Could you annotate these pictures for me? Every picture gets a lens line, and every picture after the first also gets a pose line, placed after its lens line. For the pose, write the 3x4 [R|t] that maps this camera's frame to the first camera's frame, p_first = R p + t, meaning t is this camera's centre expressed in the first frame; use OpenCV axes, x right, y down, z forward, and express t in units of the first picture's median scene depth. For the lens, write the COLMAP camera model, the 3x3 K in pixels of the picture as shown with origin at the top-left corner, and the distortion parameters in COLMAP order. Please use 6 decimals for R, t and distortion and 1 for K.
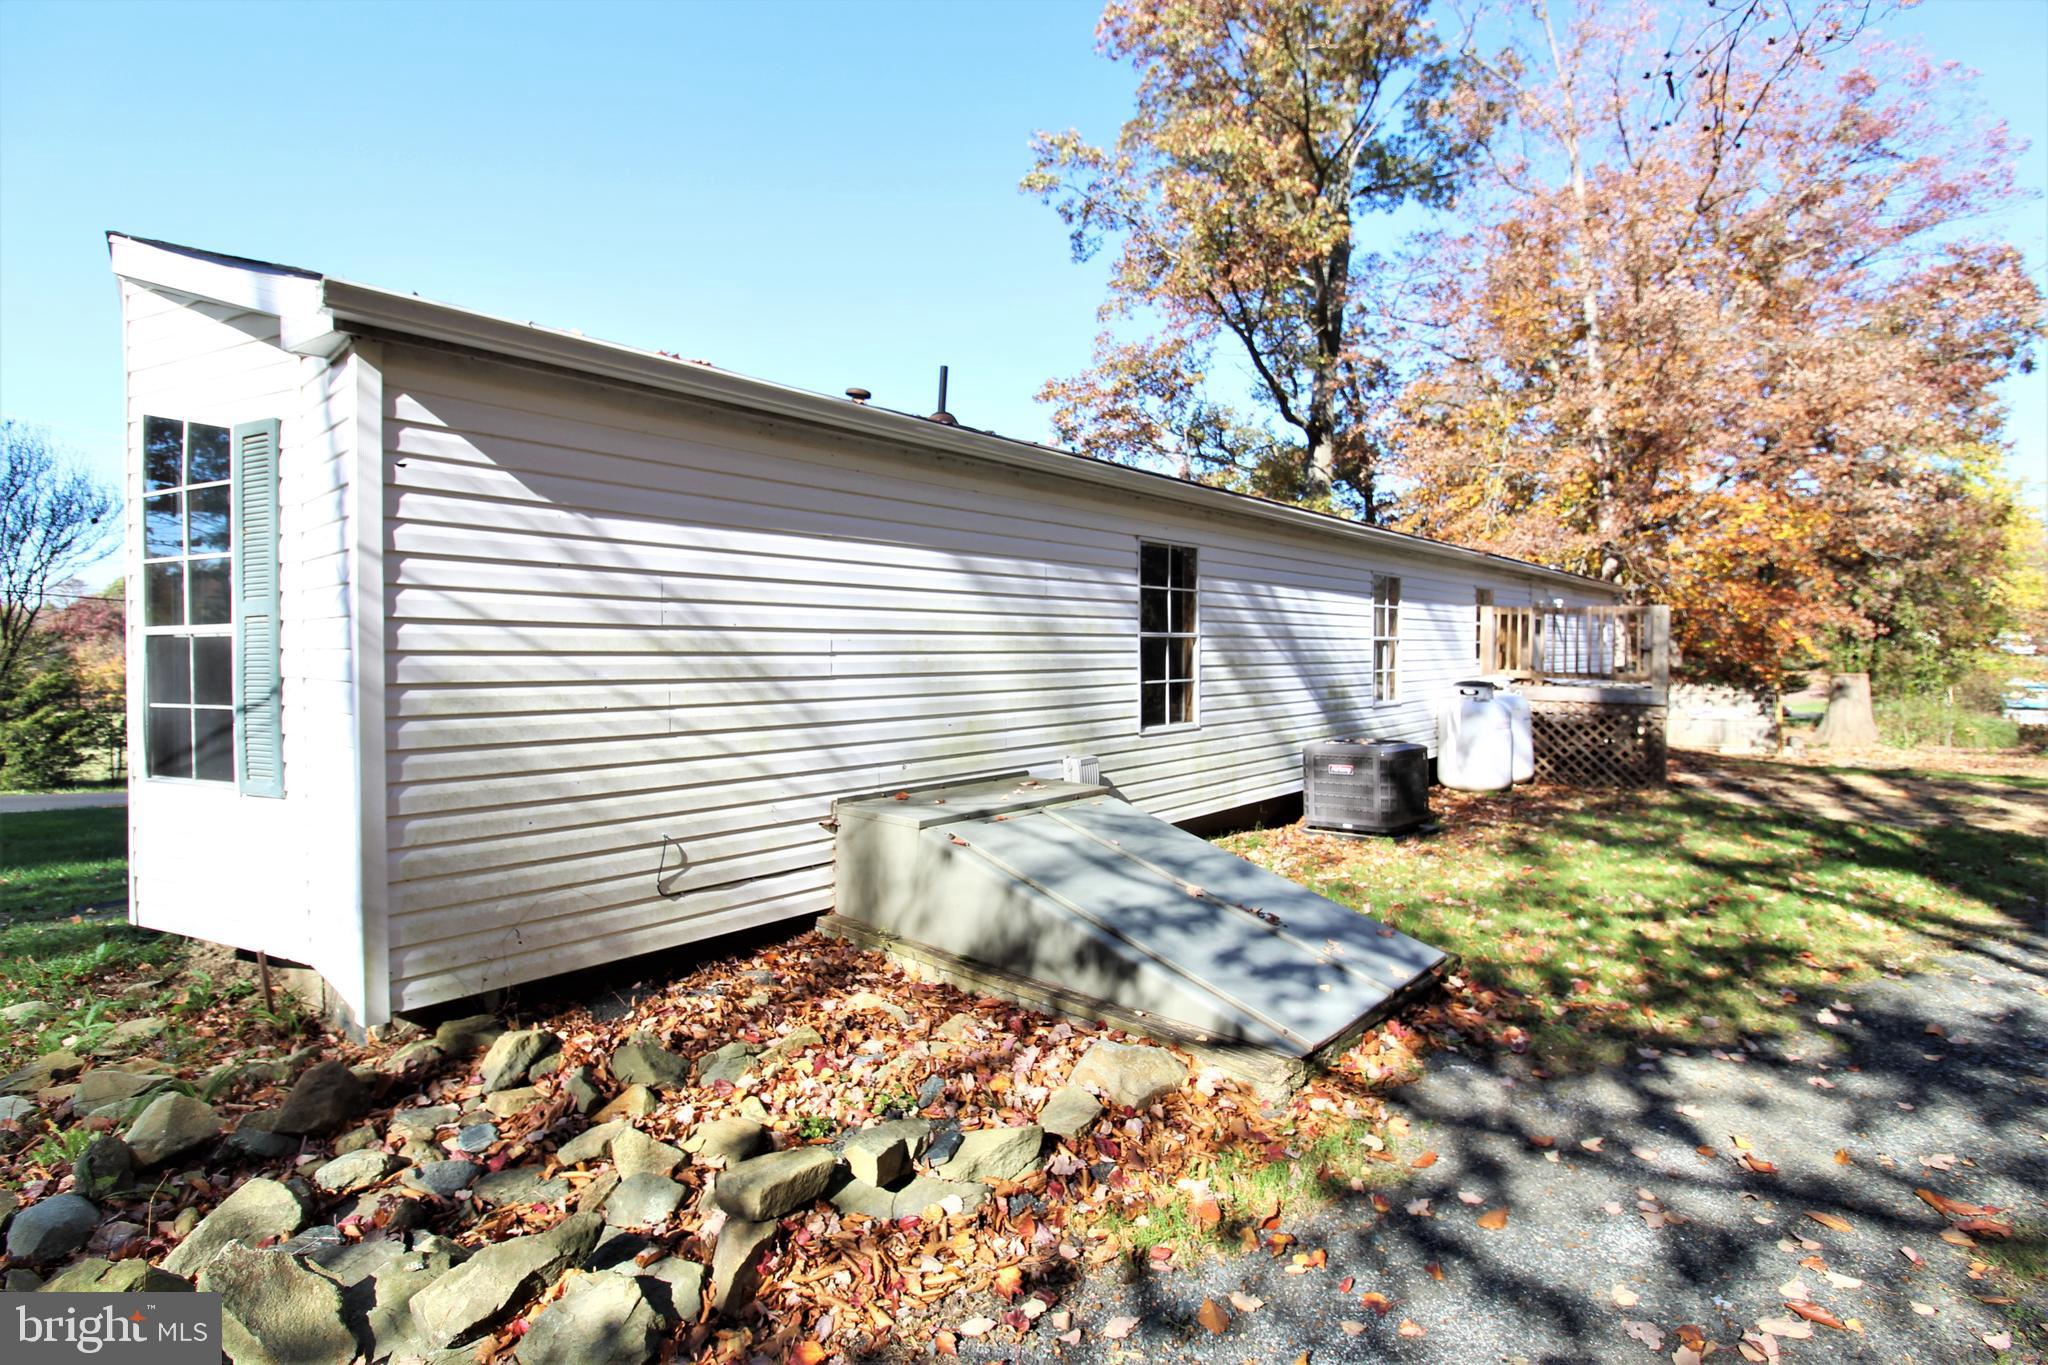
lens RADIAL K [[969.2, 0, 1059.2], [0, 969.2, 674.5], [0, 0, 1]] dist [0.000174, -0.041696]
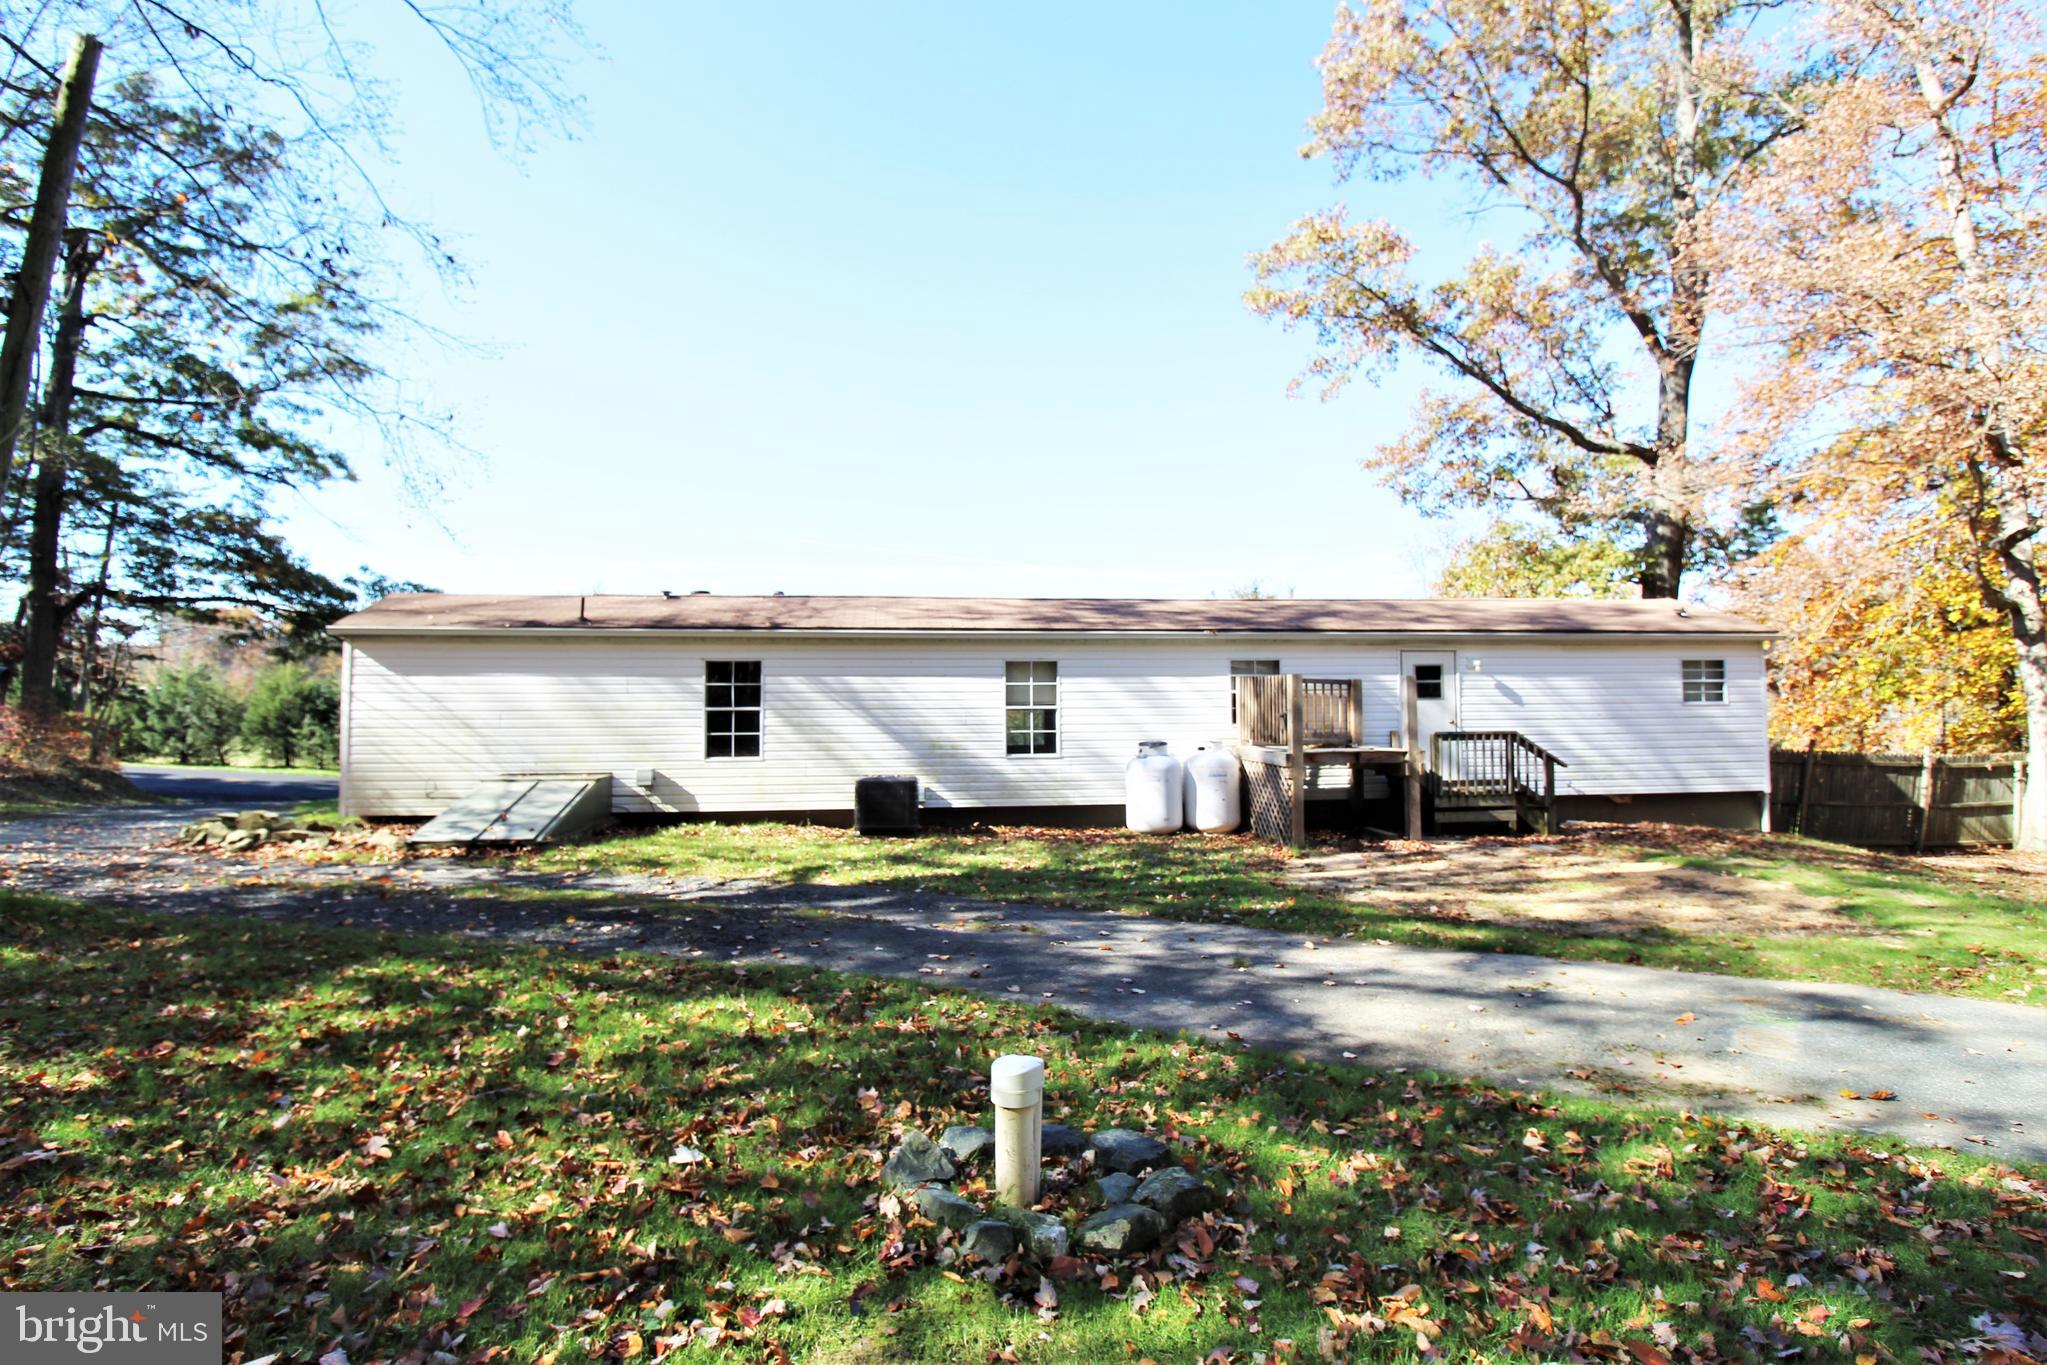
lens RADIAL K [[987.7, 0, 1018.2], [0, 987.7, 661.5], [0, 0, 1]] dist [0.001306, -0.015321]
pose [[0.740560, -0.019667, -0.671703, 2.053635], [-0.016499, 0.998738, -0.047432, -0.057529], [0.671788, 0.046209, 0.739301, -0.055324]]
